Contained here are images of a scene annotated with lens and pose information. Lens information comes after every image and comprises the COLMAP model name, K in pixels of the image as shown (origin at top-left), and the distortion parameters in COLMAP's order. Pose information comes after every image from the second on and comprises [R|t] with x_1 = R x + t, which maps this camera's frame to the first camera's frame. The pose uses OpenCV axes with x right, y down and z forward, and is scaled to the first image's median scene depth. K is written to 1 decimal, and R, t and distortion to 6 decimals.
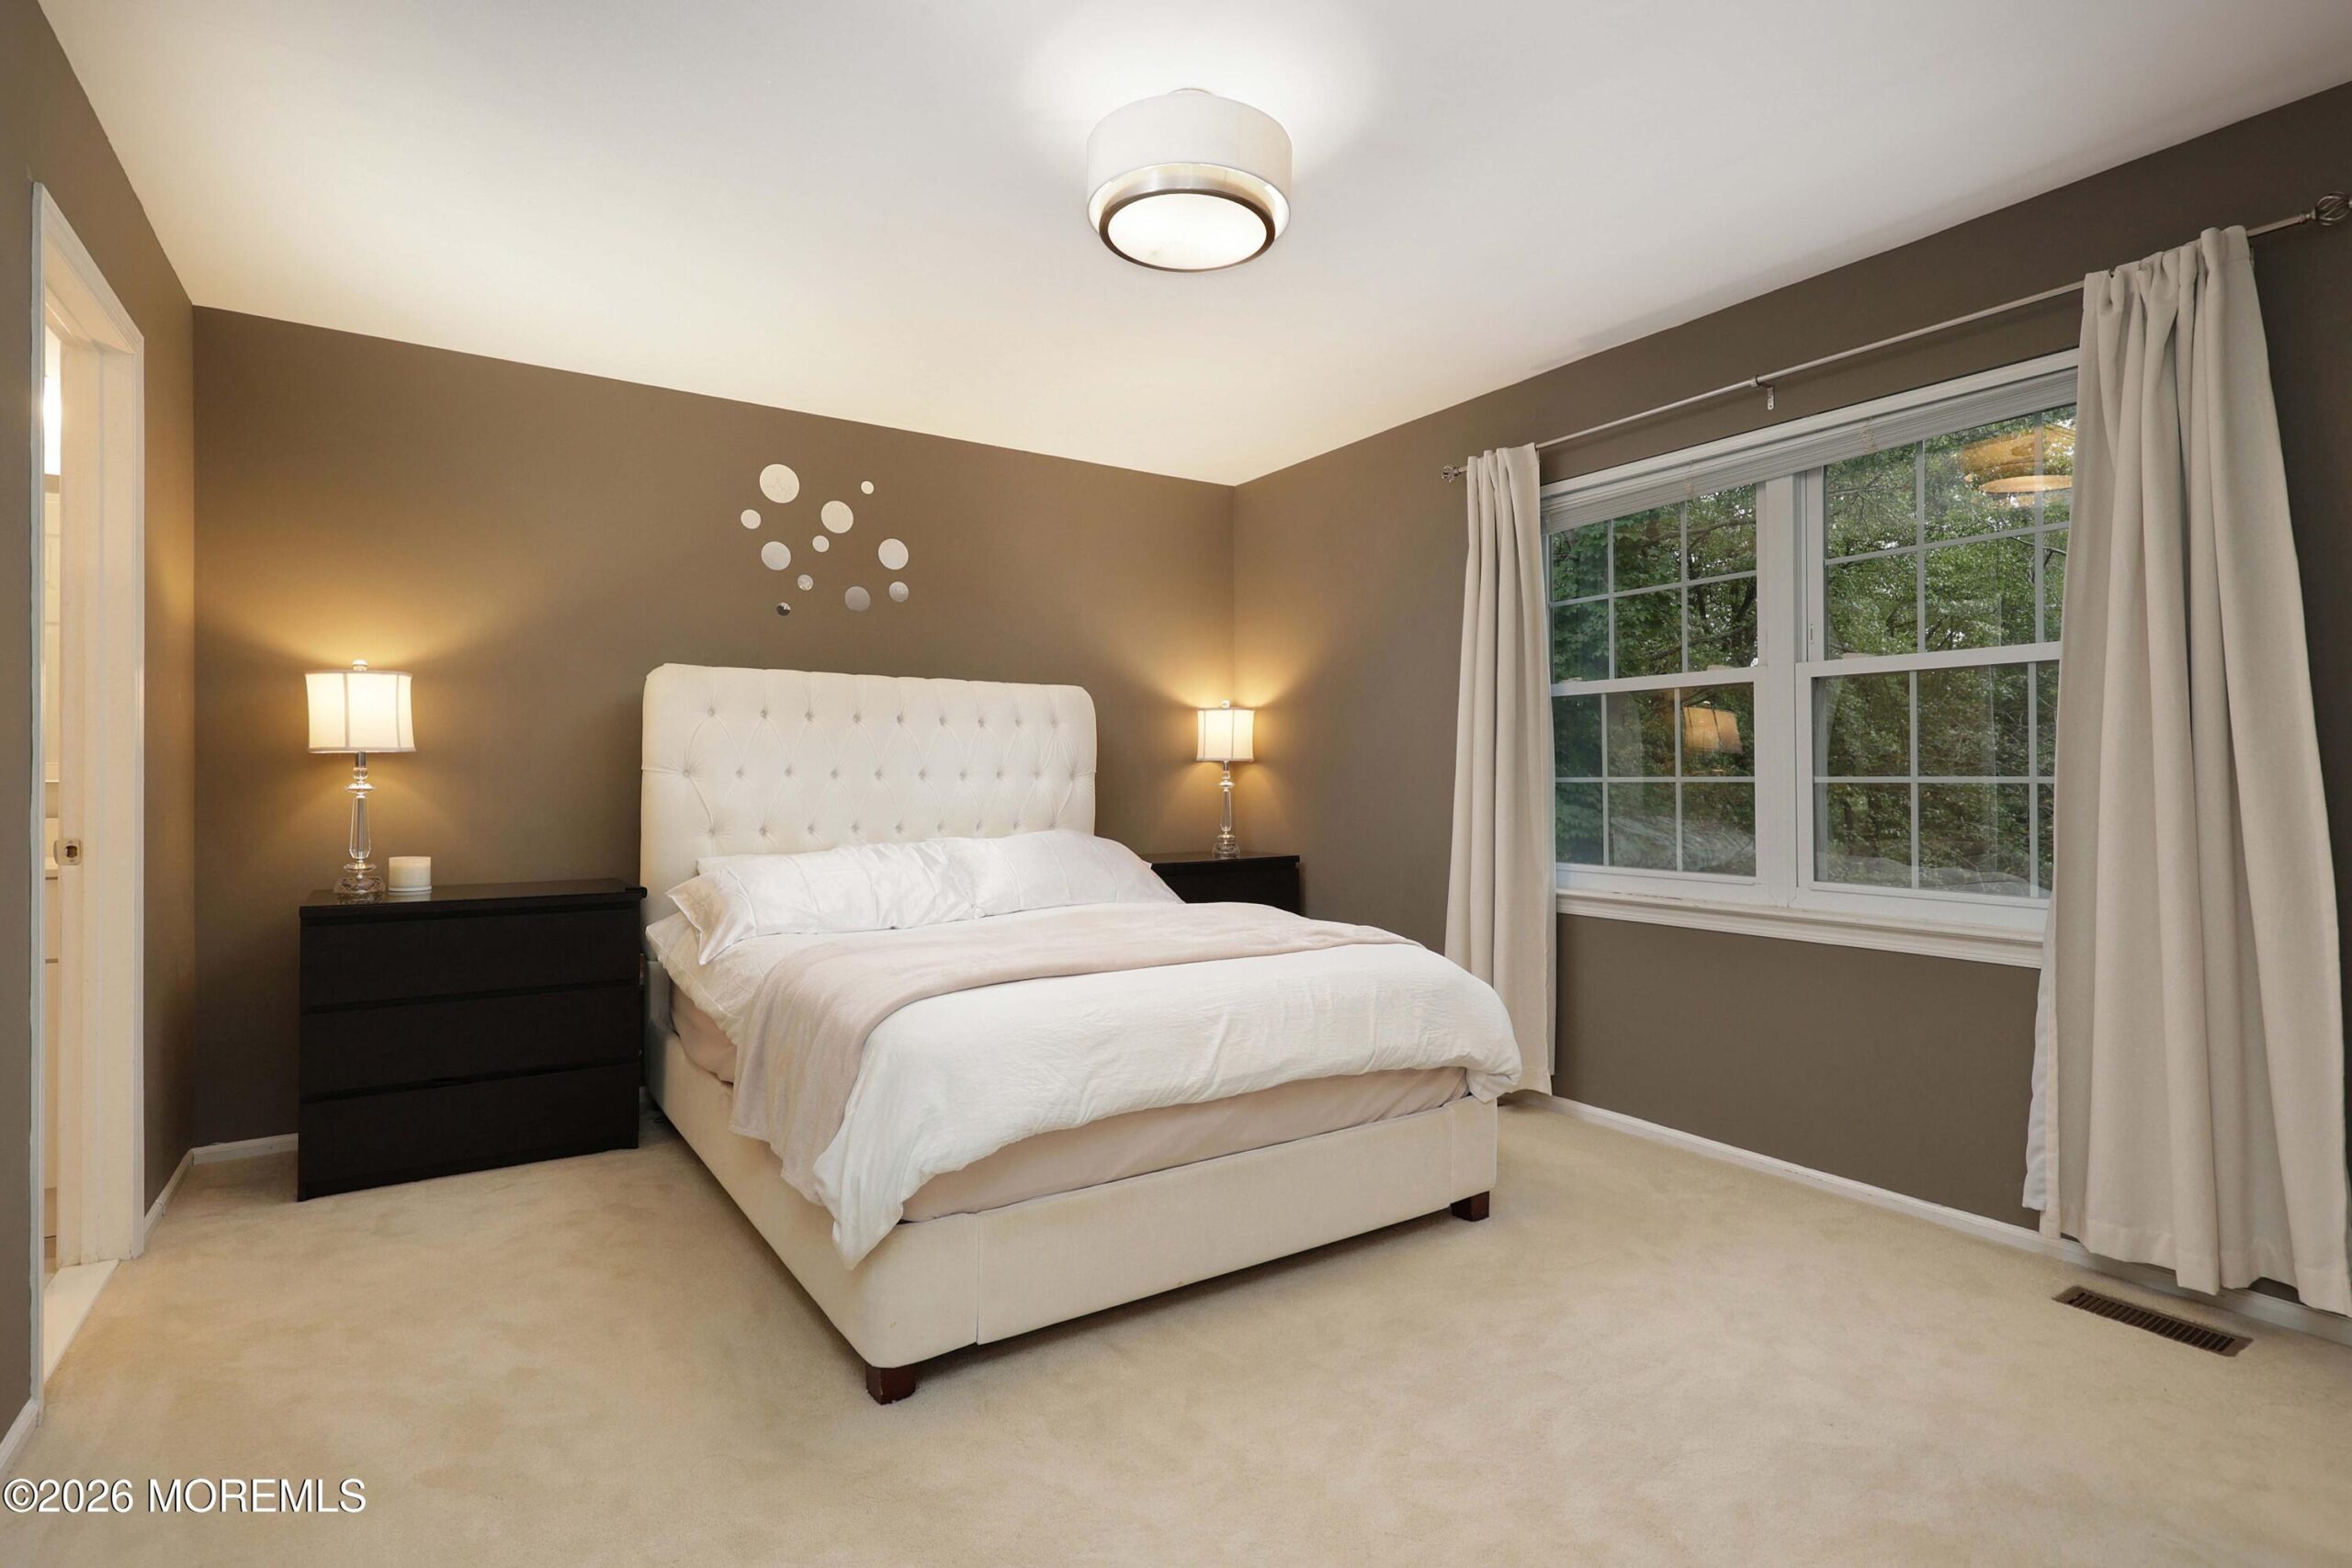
lens RADIAL K [[1138.9, 0, 1176.0], [0, 1138.9, 784.0], [0, 0, 1]] dist [-0.002122, -0.000056]
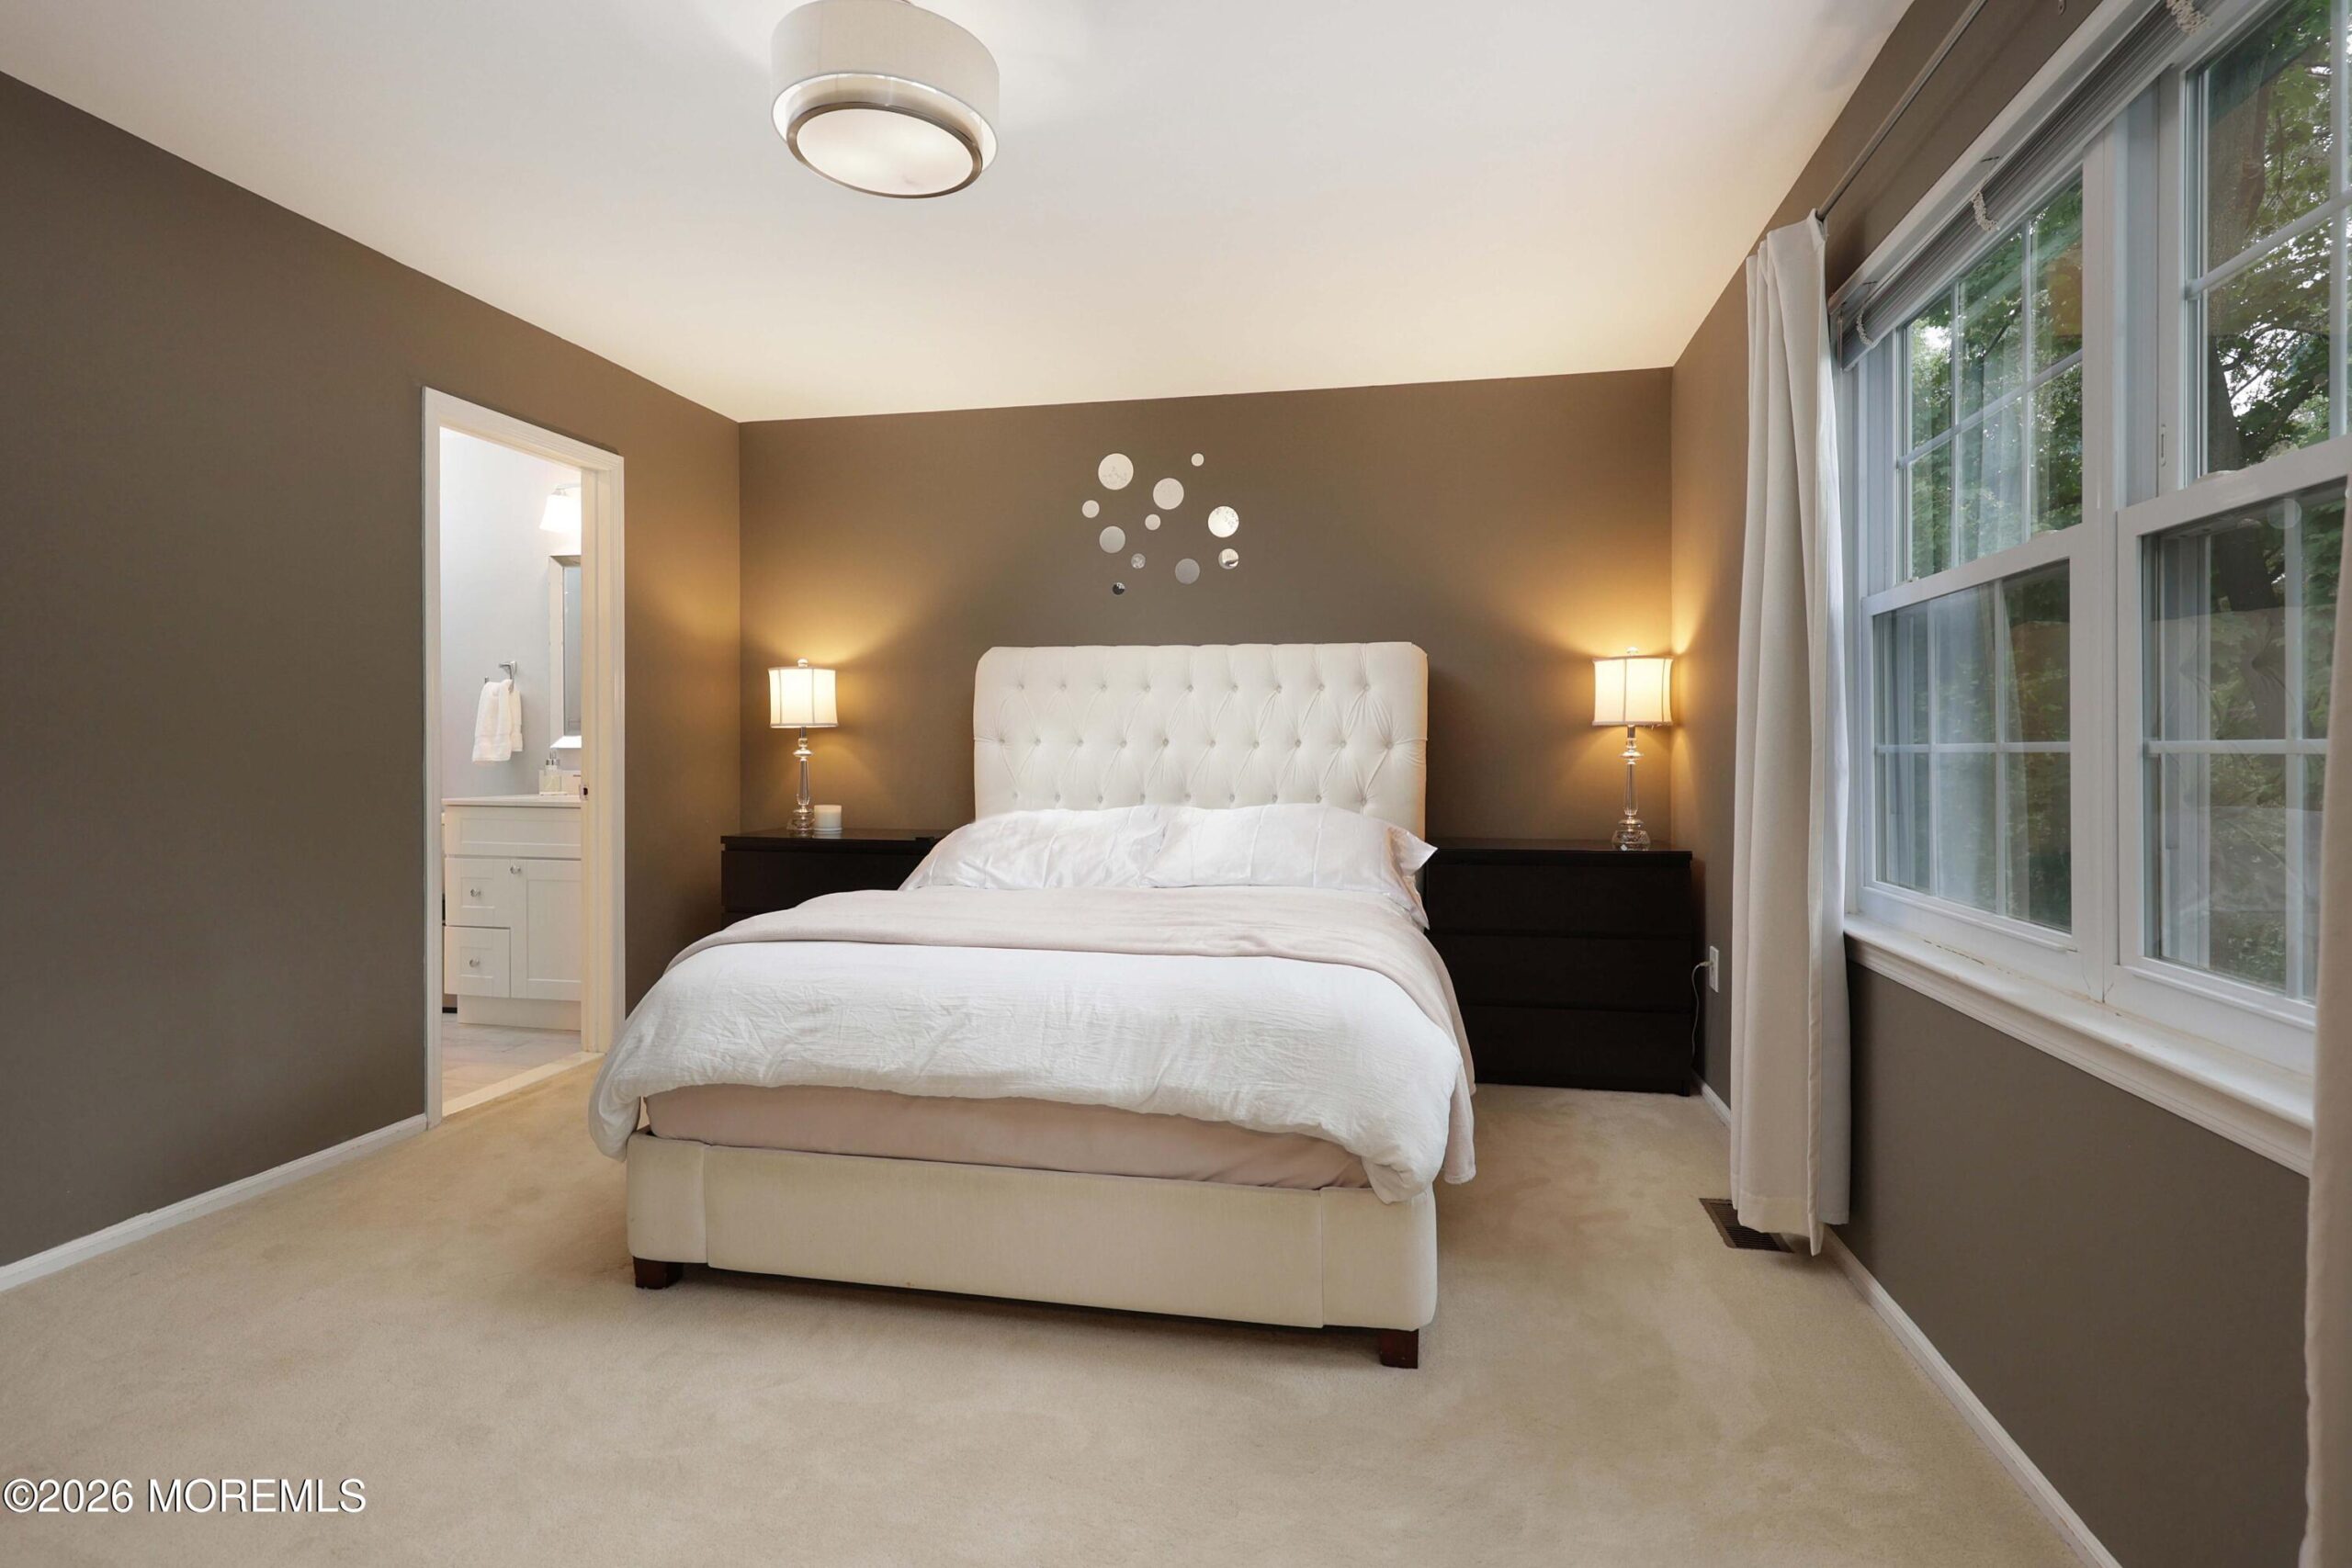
lens RADIAL K [[1148.7, 0, 1180.2], [0, 1148.7, 769.6], [0, 0, 1]] dist [0.001558, 0.000739]
pose [[0.710613, 0.014086, -0.703442, 0.554727], [-0.005115, 0.999877, 0.014855, 0.000231], [0.703565, -0.006958, 0.710597, 0.328839]]
